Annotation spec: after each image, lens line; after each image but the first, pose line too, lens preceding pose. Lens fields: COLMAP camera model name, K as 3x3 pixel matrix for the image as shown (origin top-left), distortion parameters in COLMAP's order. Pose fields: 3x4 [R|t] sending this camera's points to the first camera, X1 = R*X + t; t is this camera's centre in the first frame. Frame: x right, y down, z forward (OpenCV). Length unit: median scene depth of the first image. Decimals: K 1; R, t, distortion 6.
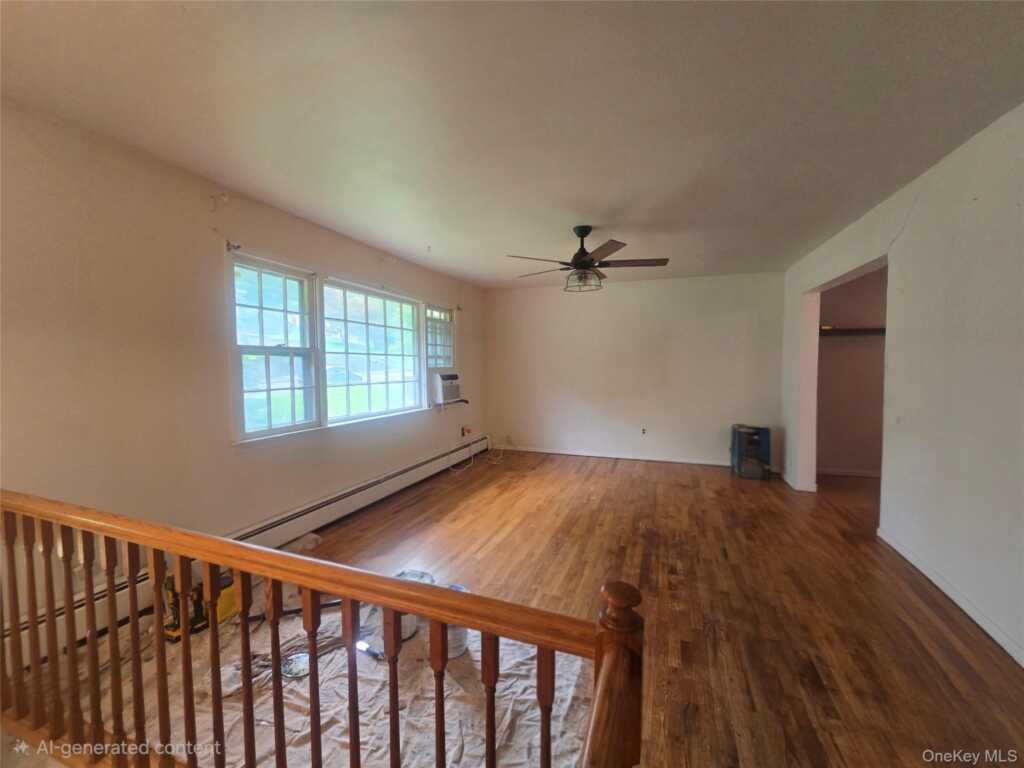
lens RADIAL K [[416.7, 0, 507.8], [0, 416.7, 384.7], [0, 0, 1]] dist [-0.001778, -0.000335]
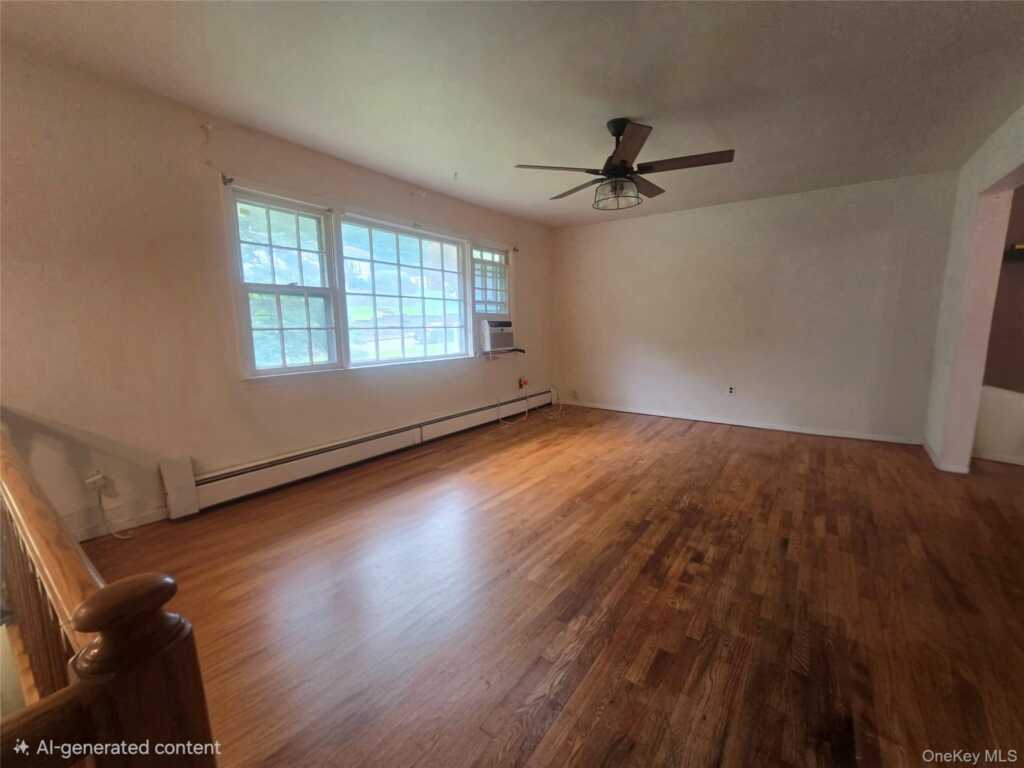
lens RADIAL K [[416.7, 0, 507.8], [0, 416.7, 384.7], [0, 0, 1]] dist [-0.001778, -0.000335]
pose [[0.962663, 0.034303, -0.268522, 0.187228], [-0.007726, 0.995016, 0.099411, 0.034571], [0.270593, -0.093625, 0.958130, 0.135365]]
